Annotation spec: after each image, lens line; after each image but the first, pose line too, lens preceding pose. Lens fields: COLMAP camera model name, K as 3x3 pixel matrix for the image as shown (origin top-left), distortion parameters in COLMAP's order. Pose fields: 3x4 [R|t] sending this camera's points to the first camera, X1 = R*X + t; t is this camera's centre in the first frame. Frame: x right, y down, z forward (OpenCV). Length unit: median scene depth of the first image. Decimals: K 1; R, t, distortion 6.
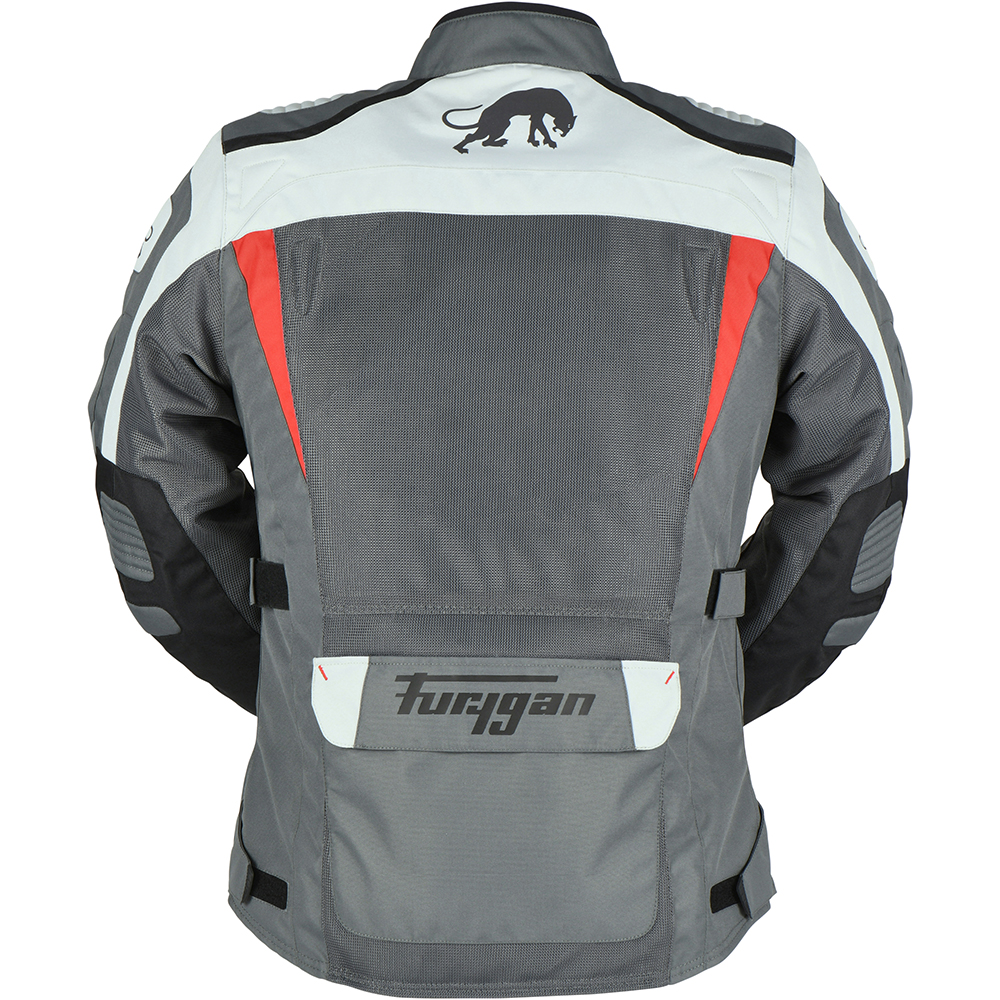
lens RADIAL K [[4862.9, 0, 500.0], [0, 4862.9, 500.0], [0, 0, 1]] dist [0.037521, 5.385264]
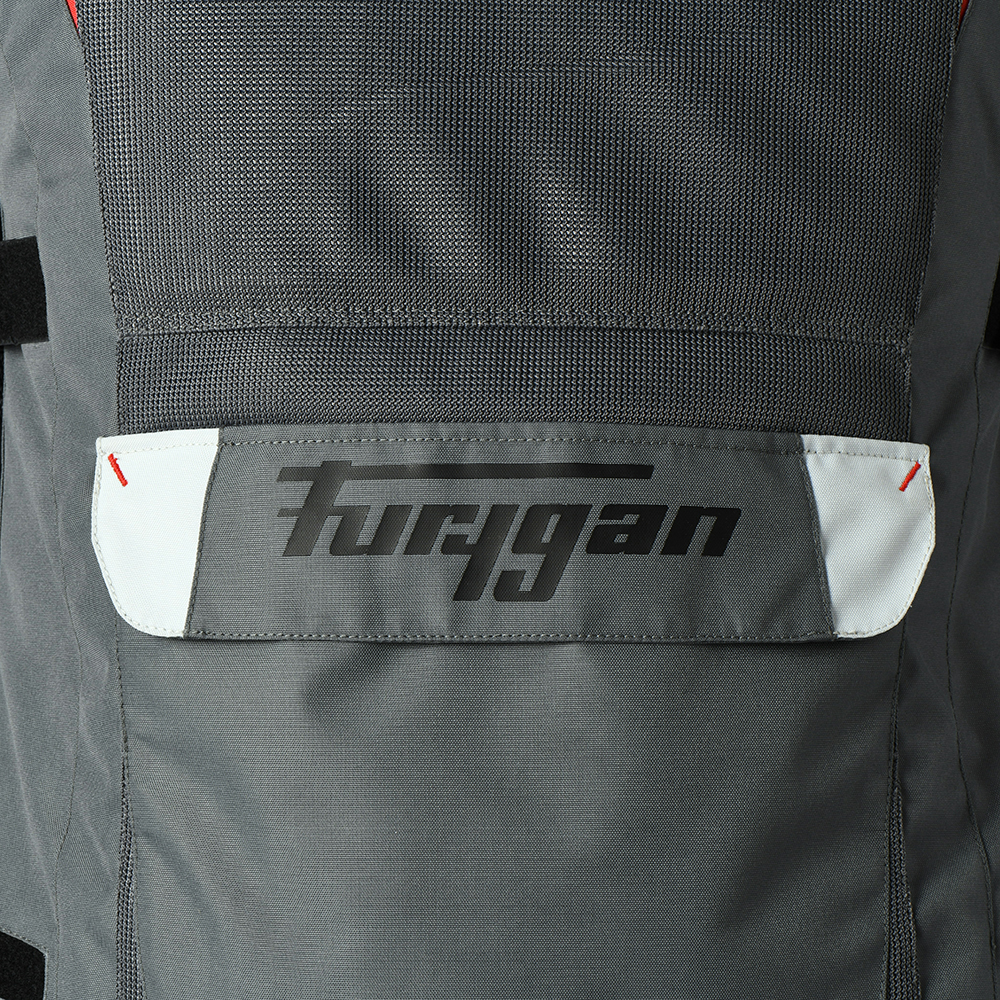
lens RADIAL K [[4862.9, 0, 500.0], [0, 4862.9, 500.0], [0, 0, 1]] dist [0.037521, 5.385264]
pose [[0.999857, -0.001903, -0.016791, 0.005554], [0.001347, 0.999453, -0.033048, 0.053327], [0.016844, 0.033021, 0.999313, 0.567641]]
